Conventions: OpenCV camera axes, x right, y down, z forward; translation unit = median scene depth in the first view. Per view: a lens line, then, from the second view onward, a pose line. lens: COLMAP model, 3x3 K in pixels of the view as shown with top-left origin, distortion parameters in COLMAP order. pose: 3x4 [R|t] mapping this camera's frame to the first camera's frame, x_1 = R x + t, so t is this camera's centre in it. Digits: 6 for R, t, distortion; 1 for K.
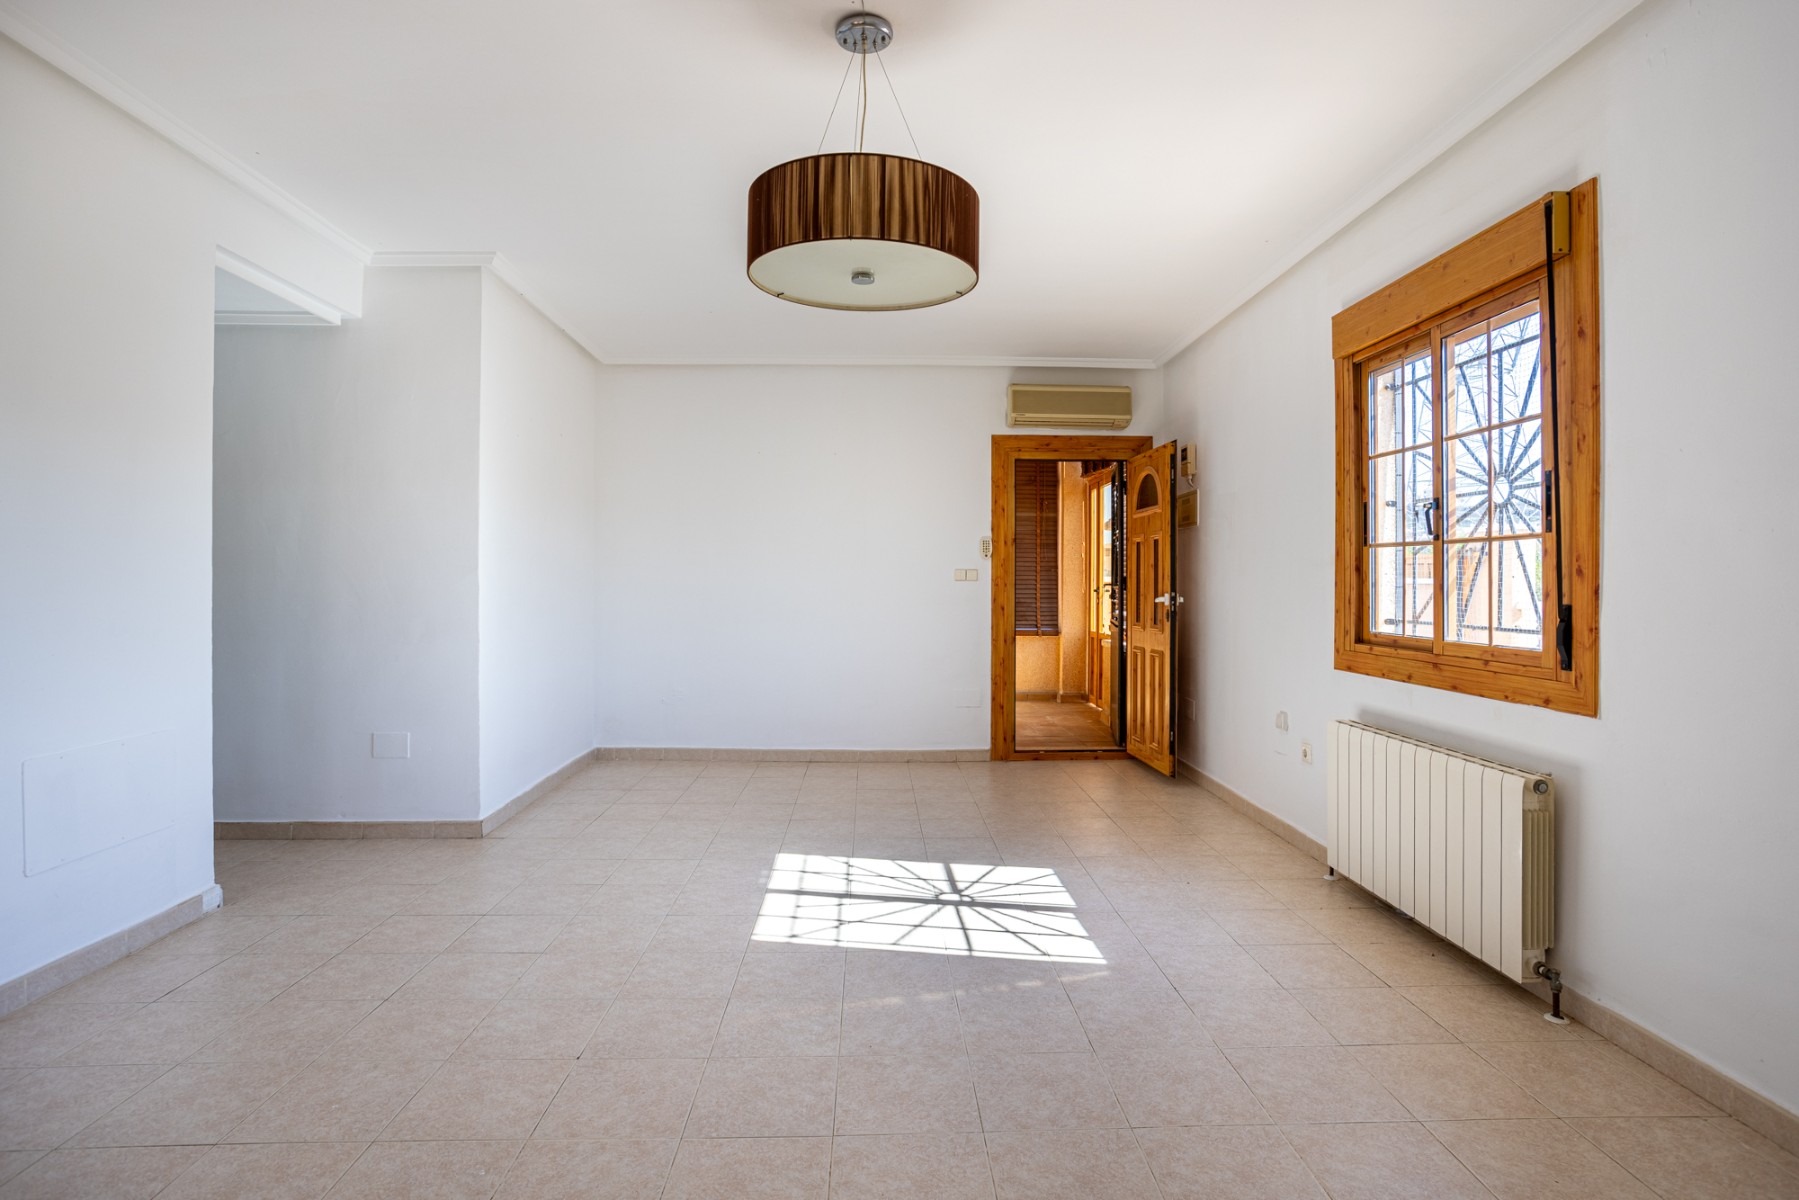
lens RADIAL K [[892.2, 0, 901.4], [0, 892.2, 579.6], [0, 0, 1]] dist [-0.042940, 0.028548]
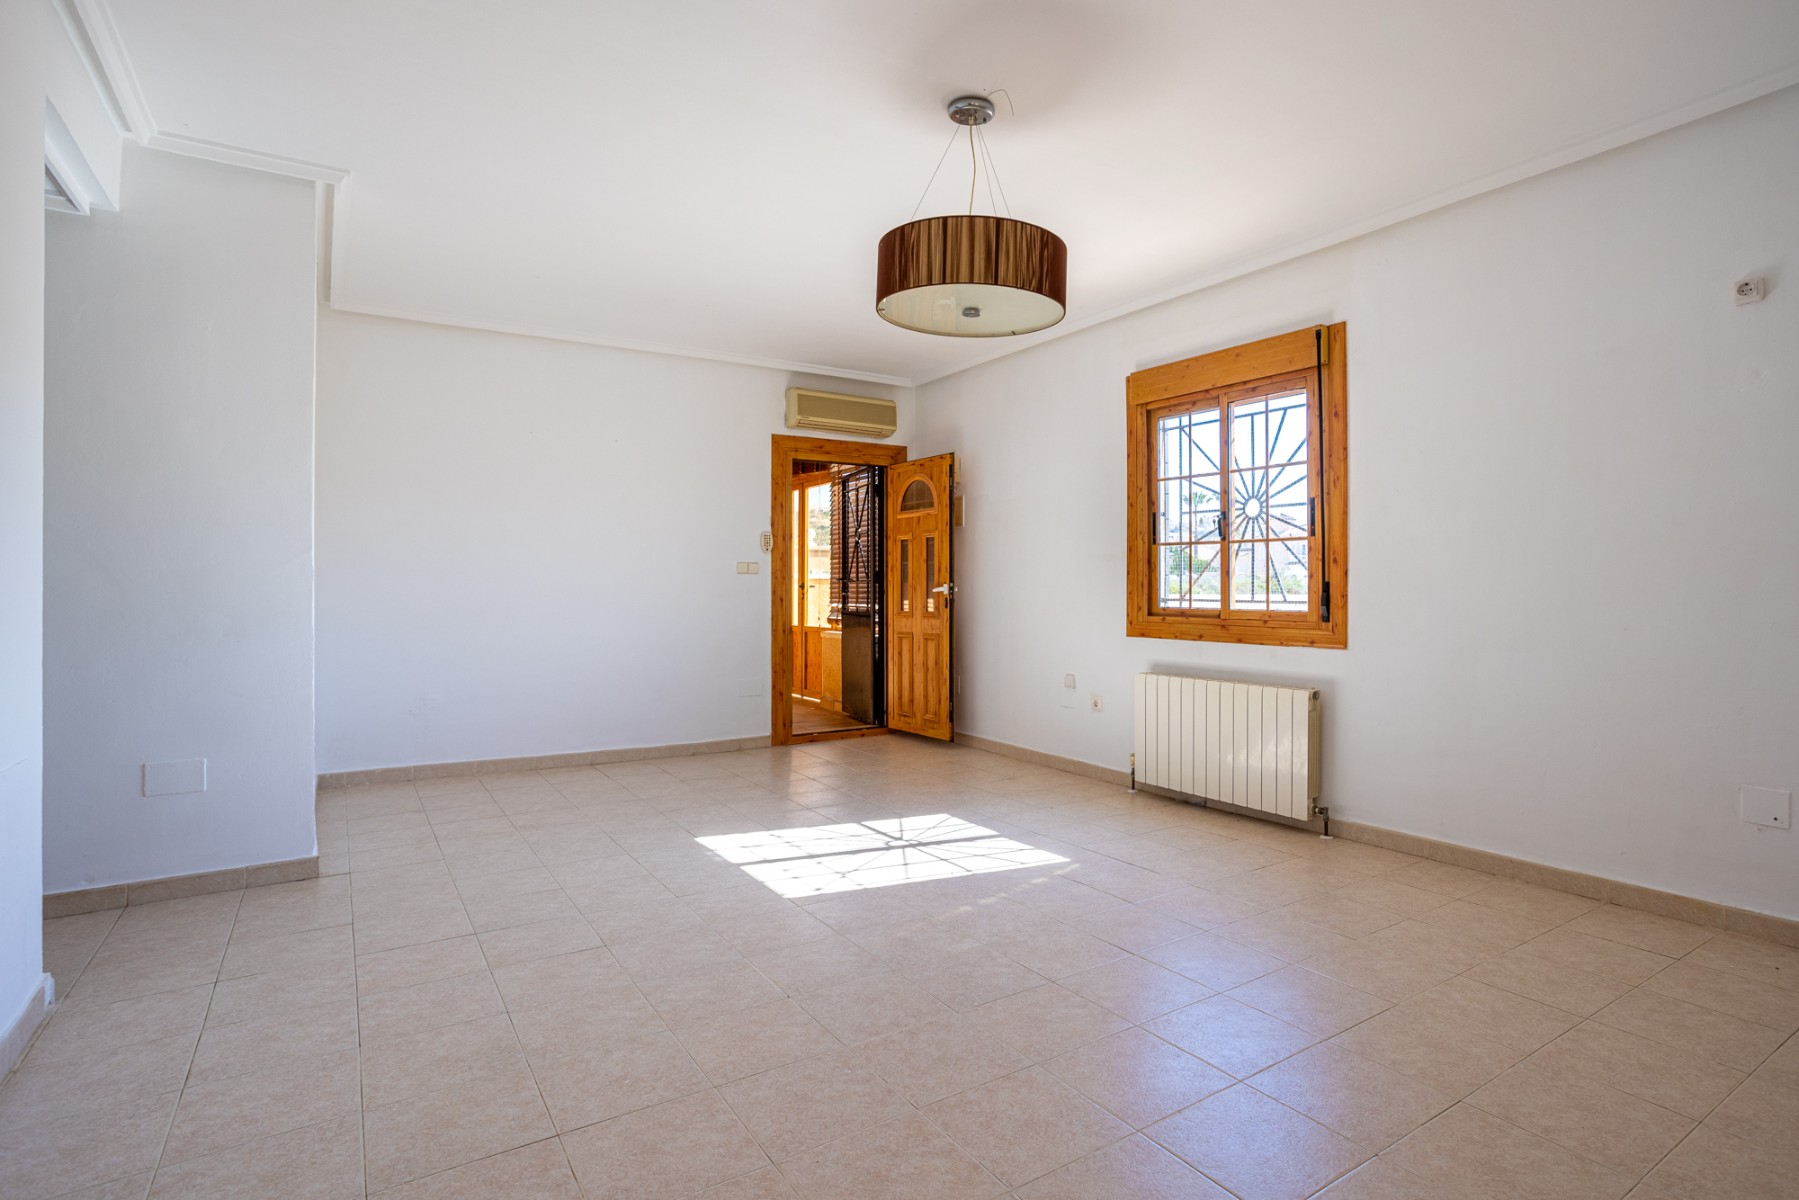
lens RADIAL K [[915.7, 0, 954.5], [0, 915.7, 586.7], [0, 0, 1]] dist [-0.041694, 0.022736]
pose [[0.845329, -0.002484, 0.534241, -0.519395], [0.000733, 0.999994, 0.003491, 0.023308], [-0.534246, -0.002560, 0.845325, -0.033320]]
